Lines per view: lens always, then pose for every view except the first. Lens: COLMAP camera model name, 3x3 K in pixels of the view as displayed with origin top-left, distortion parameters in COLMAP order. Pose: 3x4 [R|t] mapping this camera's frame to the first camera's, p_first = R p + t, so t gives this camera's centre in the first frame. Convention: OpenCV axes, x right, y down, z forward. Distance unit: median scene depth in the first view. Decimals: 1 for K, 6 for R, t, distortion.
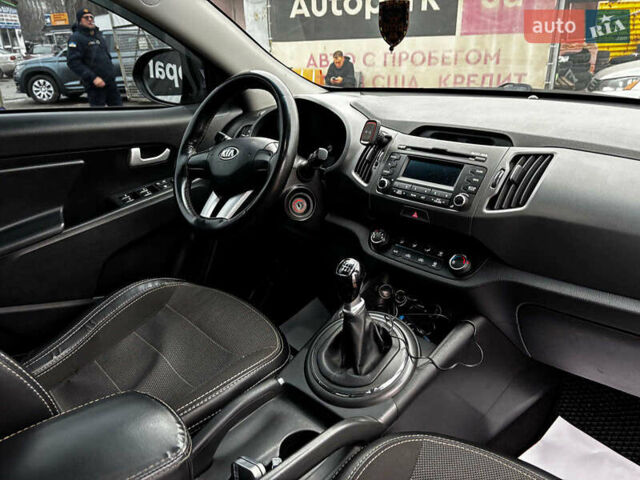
lens RADIAL K [[479.4, 0, 320.6], [0, 479.4, 243.6], [0, 0, 1]] dist [0.062477, -0.068361]
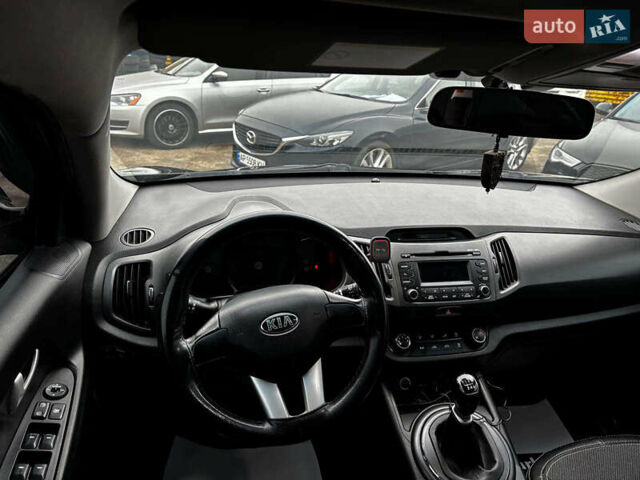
lens RADIAL K [[479.4, 0, 320.6], [0, 479.4, 243.6], [0, 0, 1]] dist [0.062477, -0.068361]
pose [[0.519787, -0.262846, 0.812855, -0.844444], [0.260346, 0.954969, 0.142319, -0.455178], [-0.813659, 0.137648, 0.564811, 0.575891]]
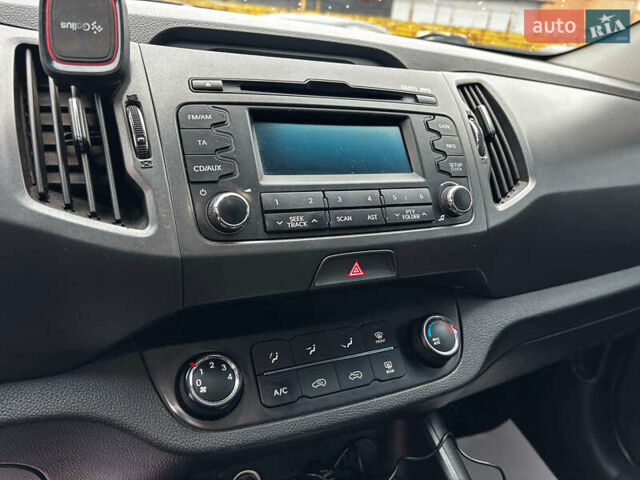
lens RADIAL K [[479.4, 0, 320.6], [0, 479.4, 243.6], [0, 0, 1]] dist [0.062477, -0.068361]
pose [[0.329935, -0.291709, 0.897802, -0.120305], [0.268627, 0.940751, 0.206946, -0.157557], [-0.904976, 0.172895, 0.388748, 0.880468]]
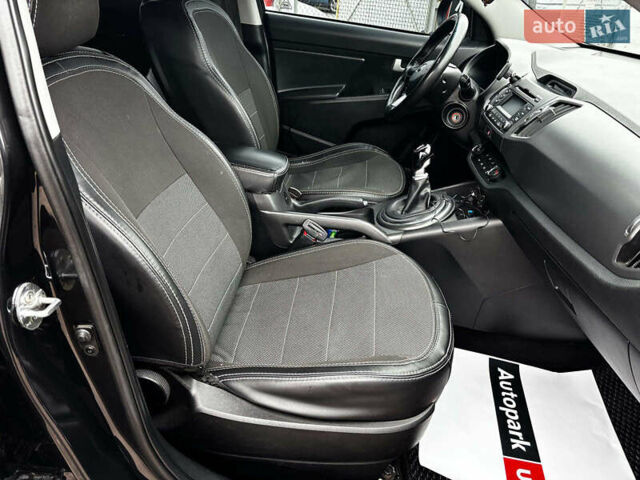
lens RADIAL K [[479.4, 0, 320.6], [0, 479.4, 243.6], [0, 0, 1]] dist [0.062477, -0.068361]
pose [[0.661463, 0.422371, -0.619733, 0.871556], [-0.357534, 0.903983, 0.234488, 0.075587], [0.659269, 0.066470, 0.748963, -0.339840]]
